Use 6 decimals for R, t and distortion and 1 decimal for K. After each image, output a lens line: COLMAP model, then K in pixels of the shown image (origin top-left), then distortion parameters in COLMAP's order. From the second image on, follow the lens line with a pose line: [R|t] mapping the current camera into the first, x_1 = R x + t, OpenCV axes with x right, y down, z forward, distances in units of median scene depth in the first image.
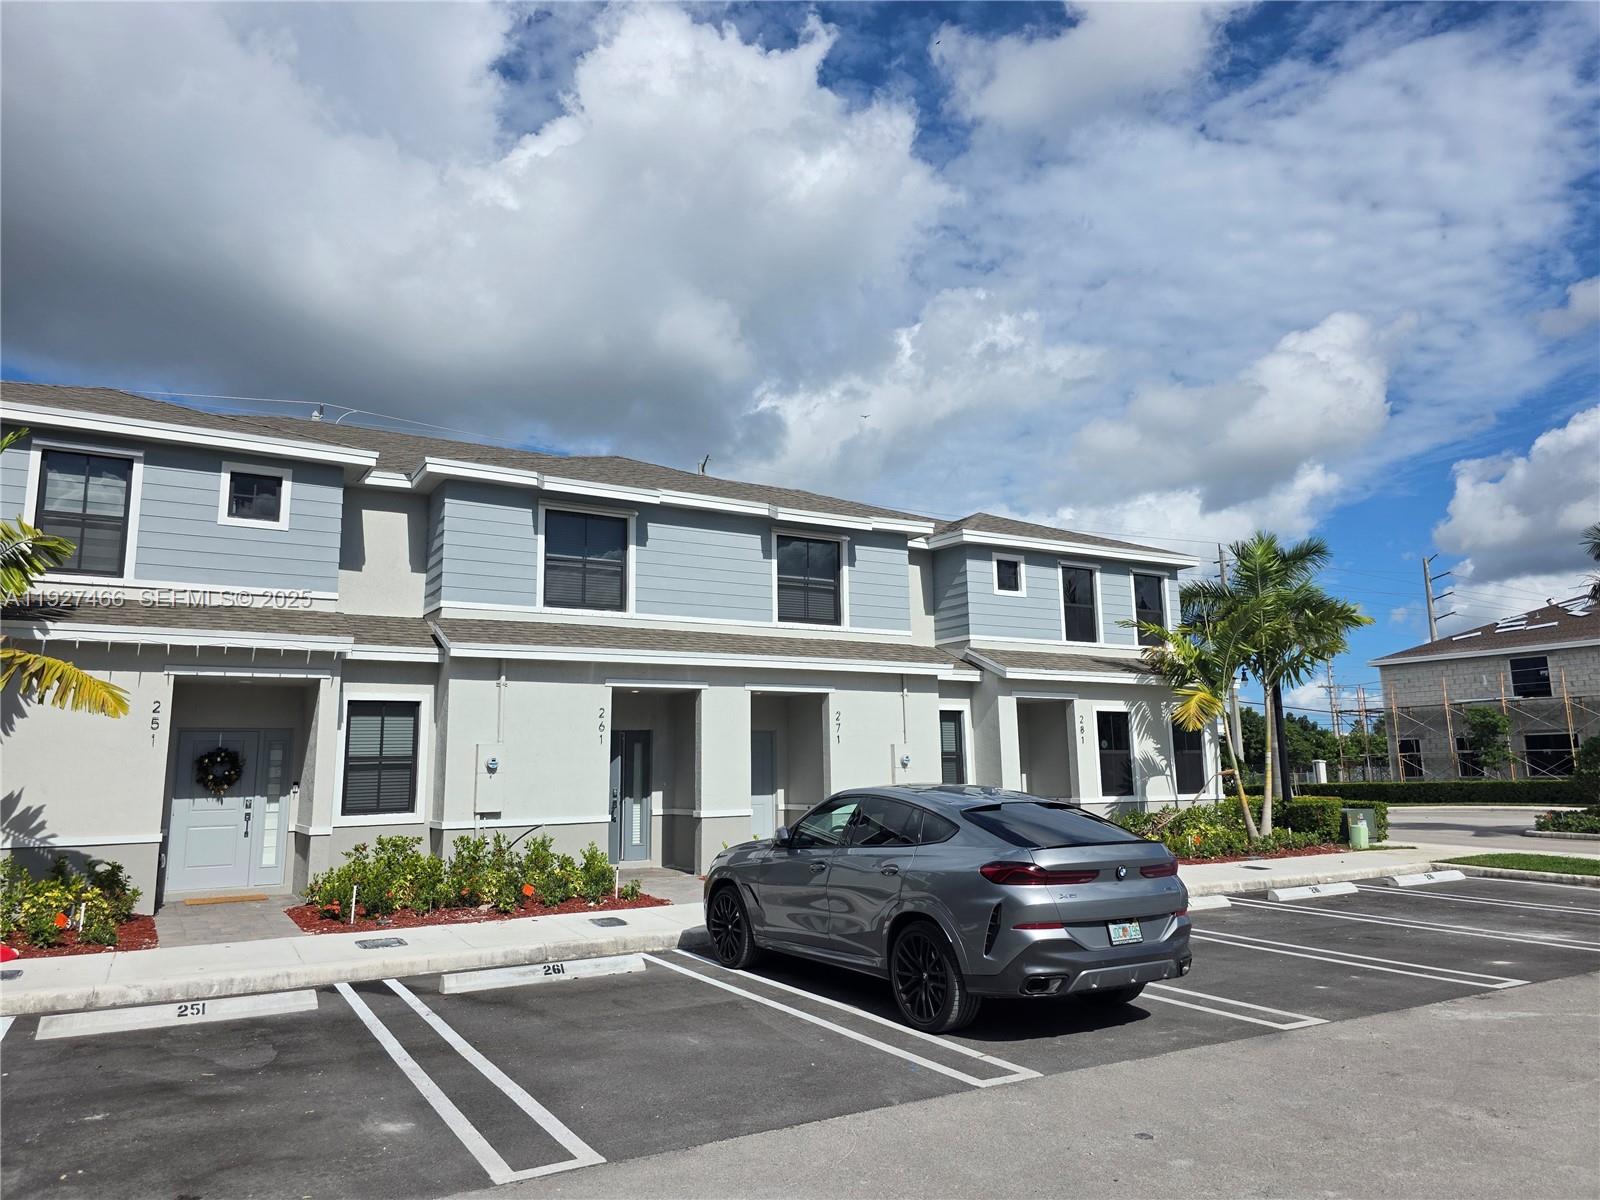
lens RADIAL K [[1073.0, 0, 798.9], [0, 1073.0, 593.0], [0, 0, 1]] dist [0.055012, -0.047563]
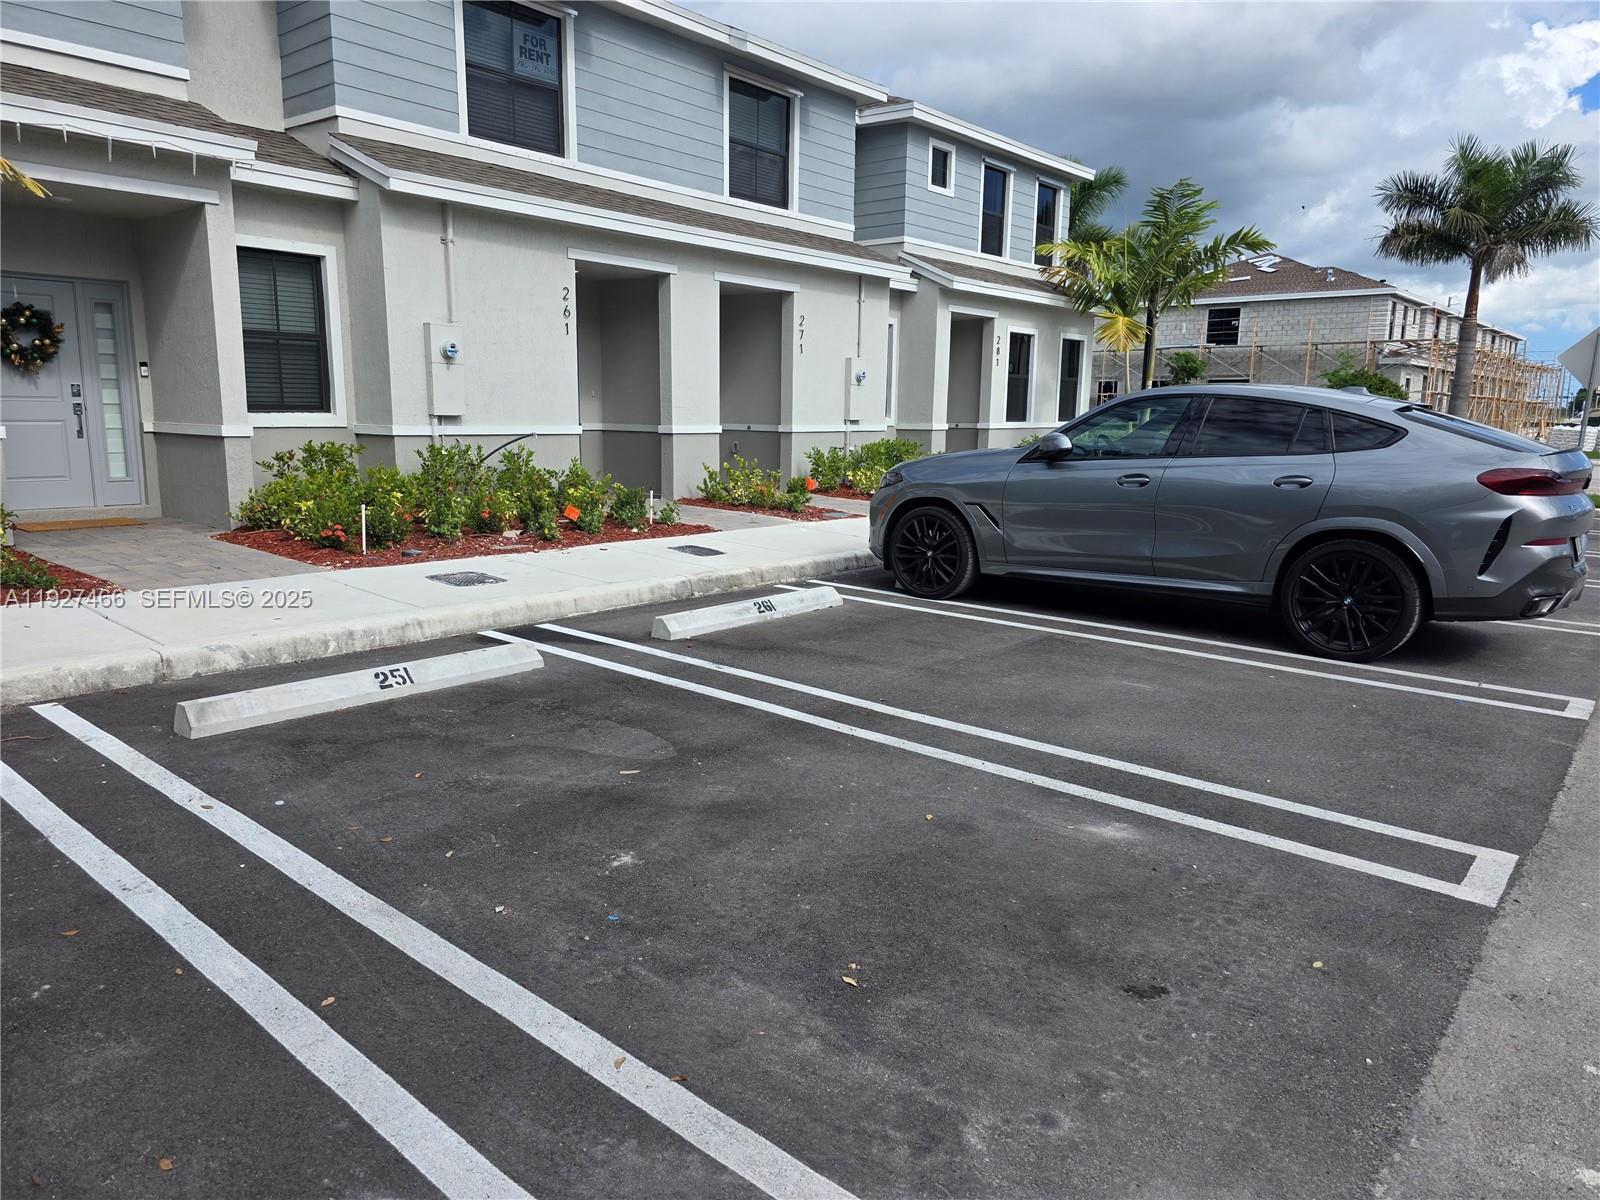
lens RADIAL K [[1073.0, 0, 806.5], [0, 1073.0, 598.0], [0, 0, 1]] dist [0.055012, -0.047563]
pose [[0.943349, -0.029053, 0.330528, -0.271693], [-0.083045, 0.943780, 0.319973, 0.053315], [-0.321242, -0.329294, 0.887901, 0.177548]]
